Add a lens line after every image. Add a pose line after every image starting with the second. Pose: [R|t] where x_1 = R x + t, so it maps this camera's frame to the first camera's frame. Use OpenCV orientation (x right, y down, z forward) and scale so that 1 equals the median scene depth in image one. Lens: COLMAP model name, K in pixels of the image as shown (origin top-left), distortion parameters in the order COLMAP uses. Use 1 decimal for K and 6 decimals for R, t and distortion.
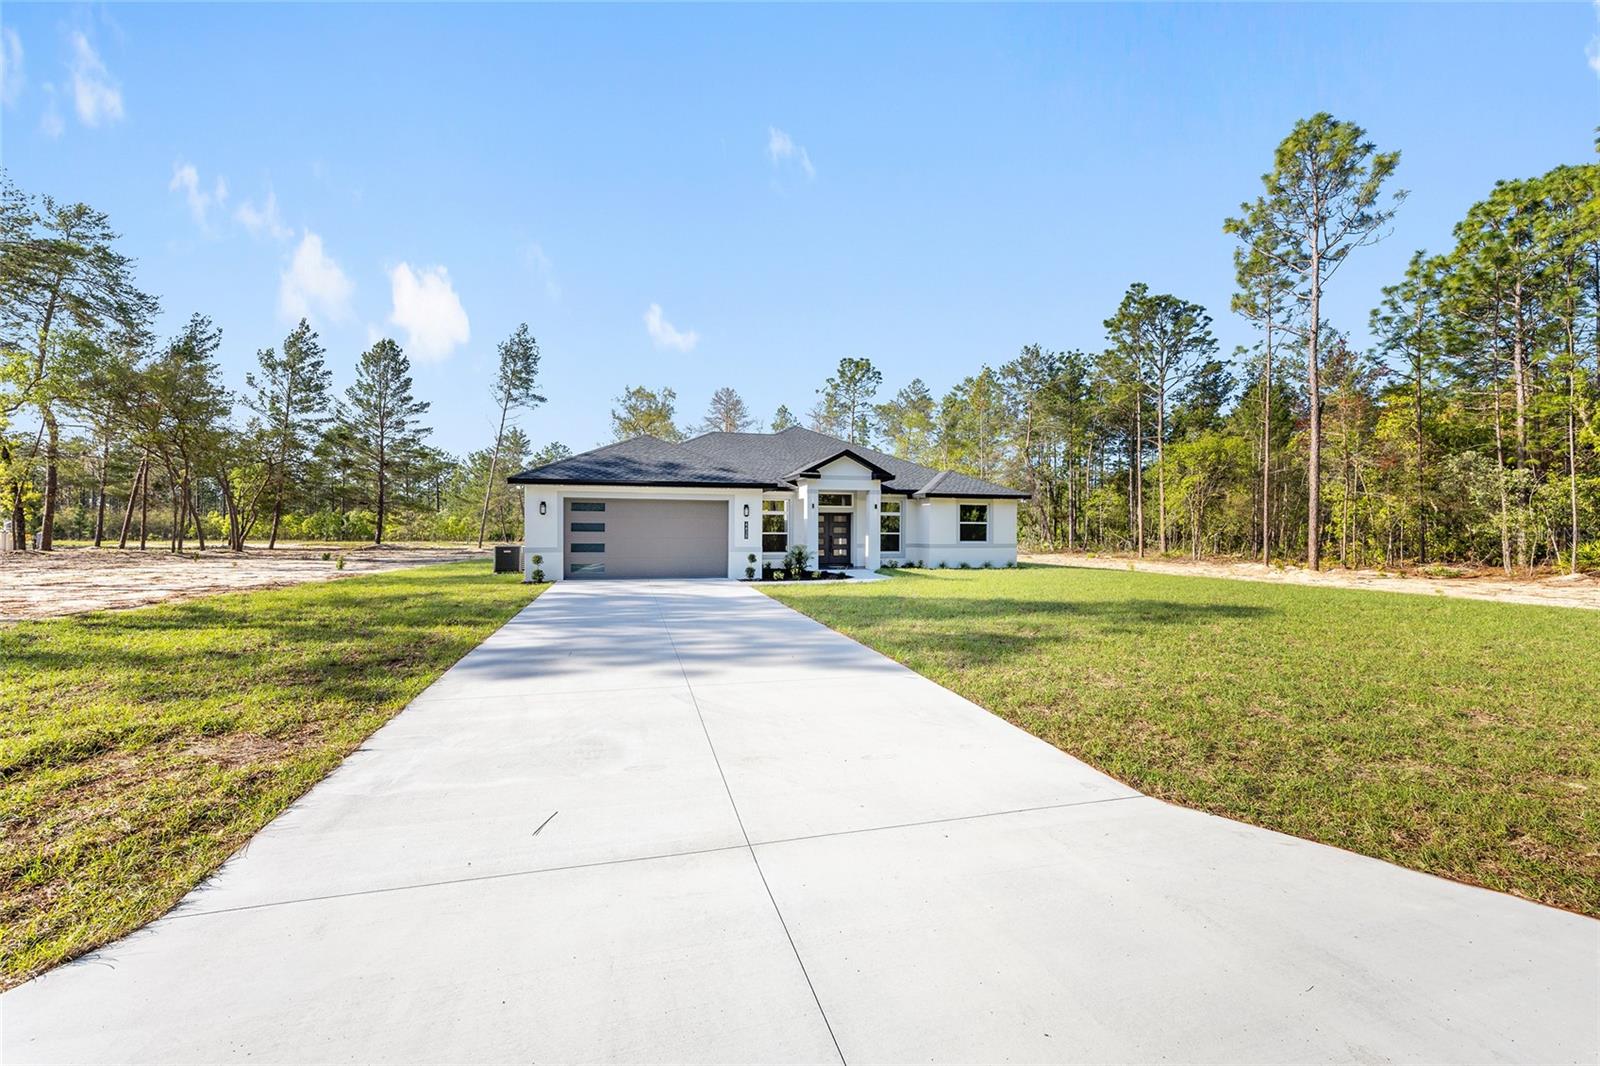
lens RADIAL K [[641.8, 0, 788.7], [0, 641.8, 546.2], [0, 0, 1]] dist [-0.002321, 0.001484]
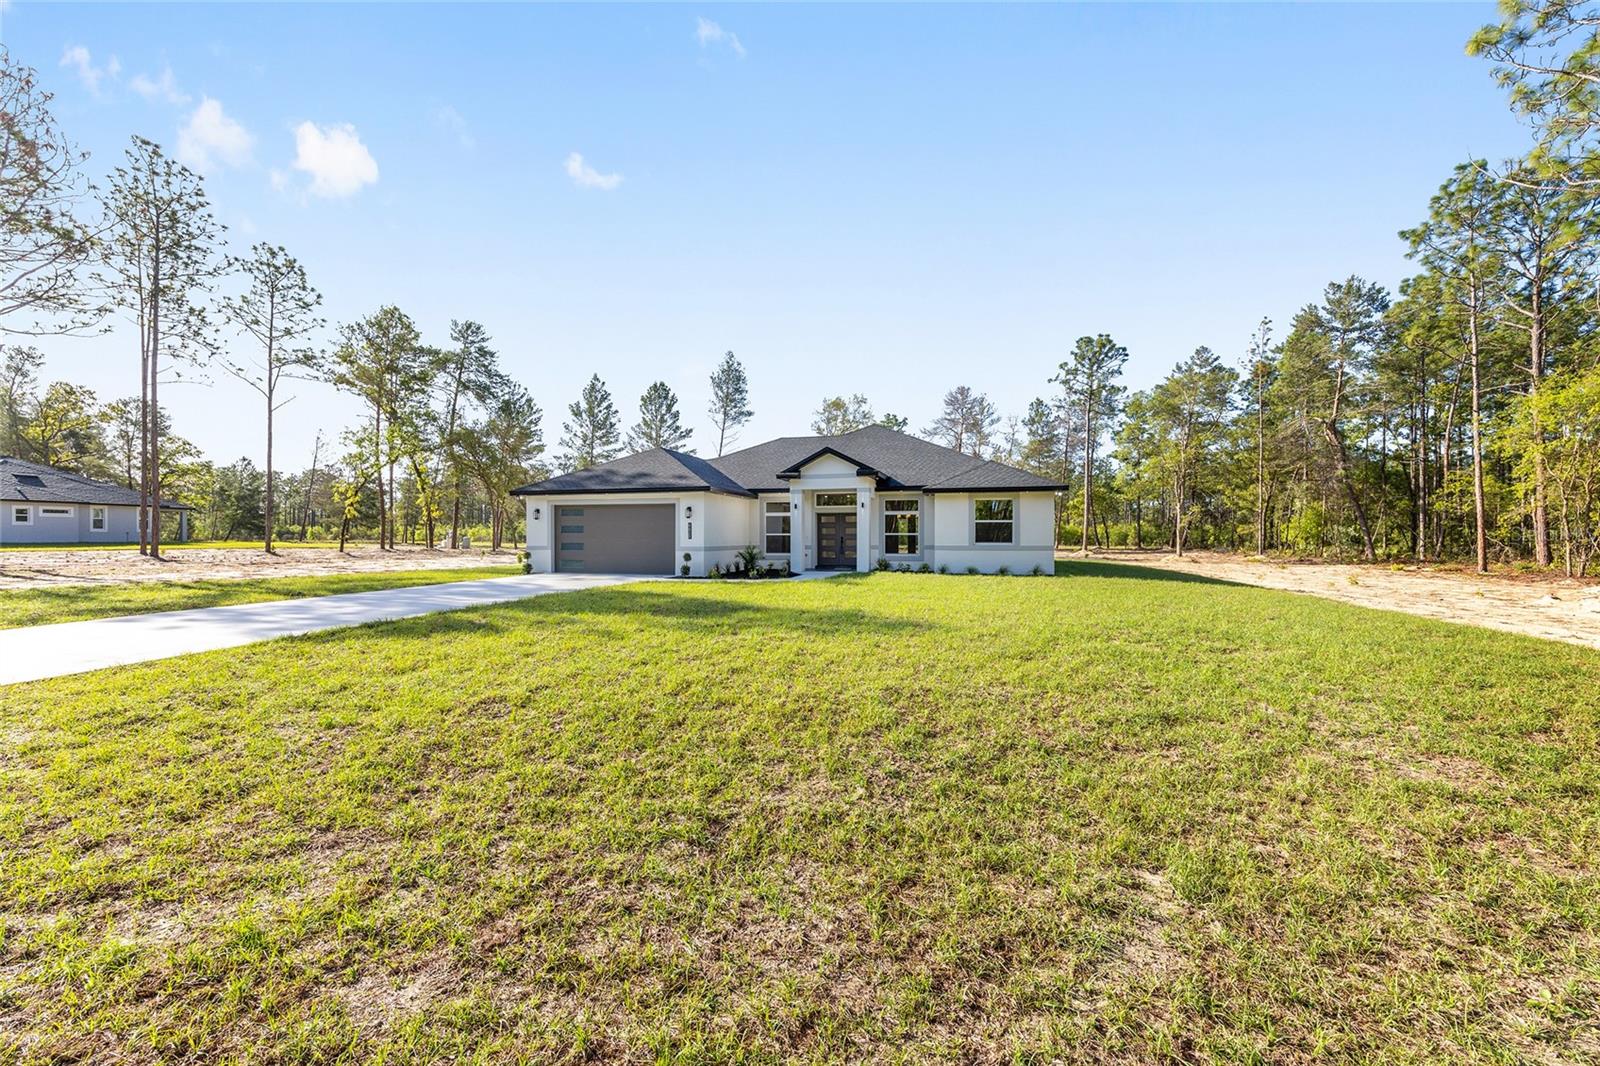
lens RADIAL K [[641.8, 0, 810.4], [0, 641.8, 535.4], [0, 0, 1]] dist [-0.002321, 0.001484]
pose [[0.865200, -0.003715, -0.501413, 0.518116], [-0.008745, 0.999709, -0.022495, 0.003991], [0.501351, 0.023848, 0.864915, 0.141129]]
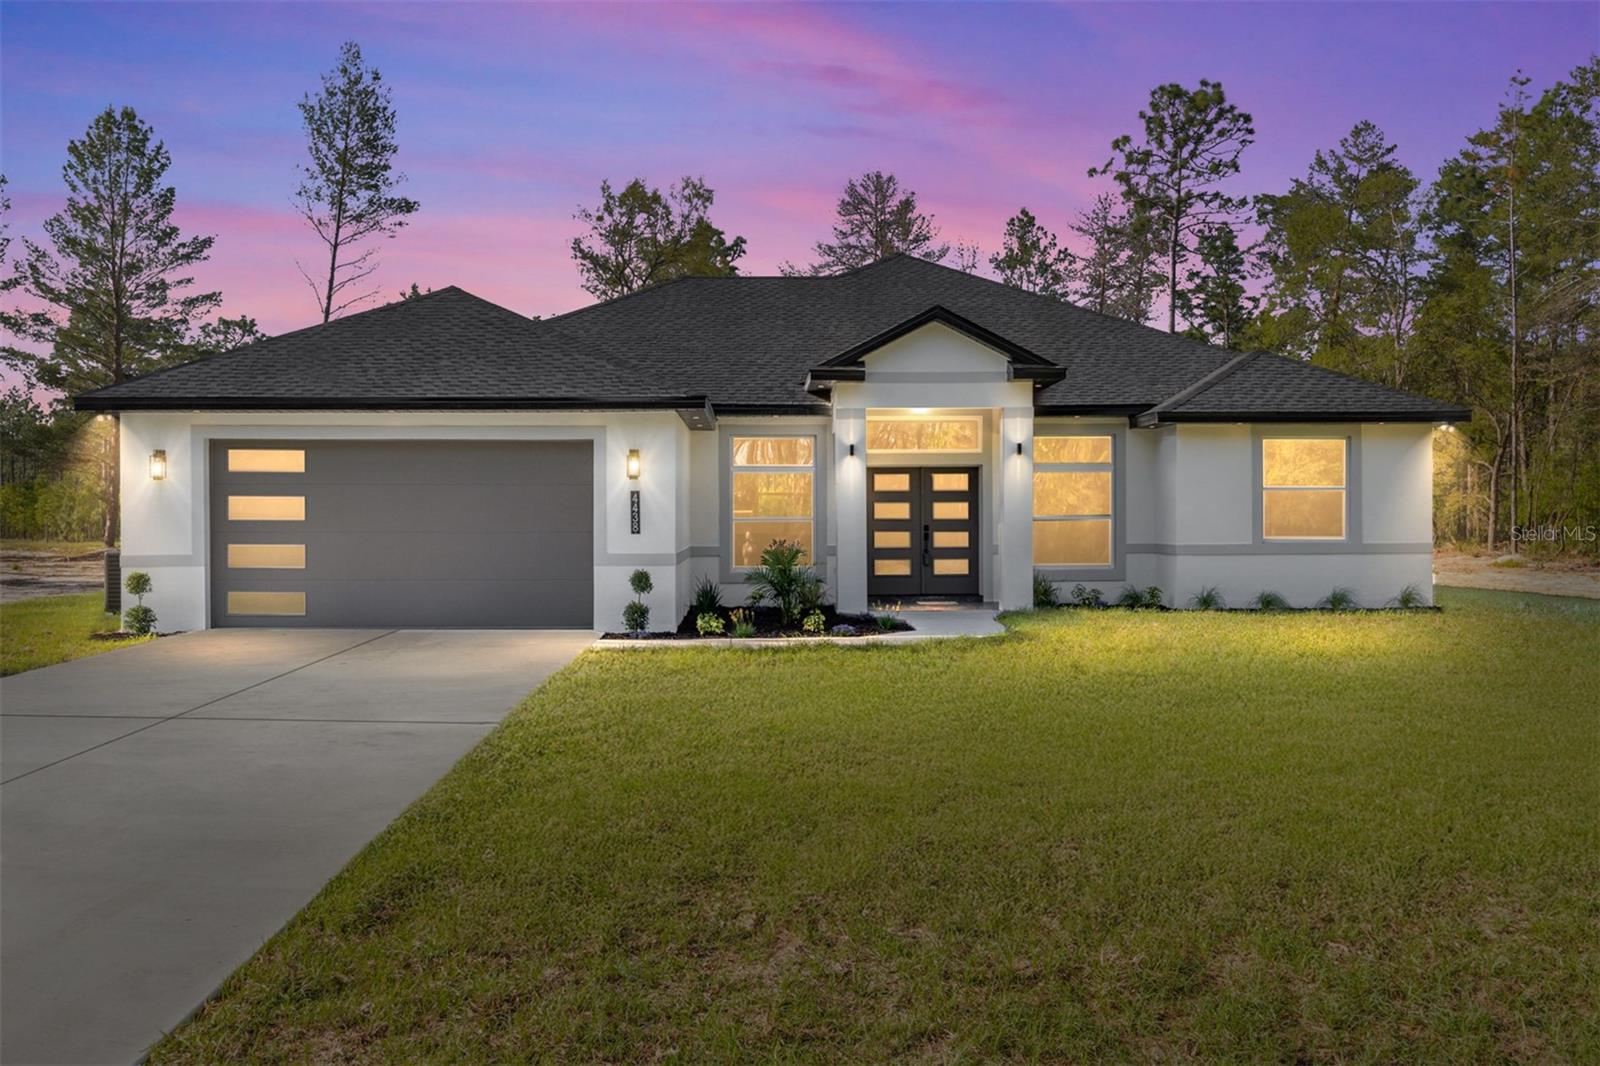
lens RADIAL K [[1505.8, 0, 802.1], [0, 1505.8, 530.7], [0, 0, 1]] dist [0.009523, 0.000000]
pose [[0.975862, -0.003707, -0.218356, 0.197931], [0.001114, 0.999927, -0.012000, -0.001270], [0.218385, 0.011467, 0.975795, 0.071679]]
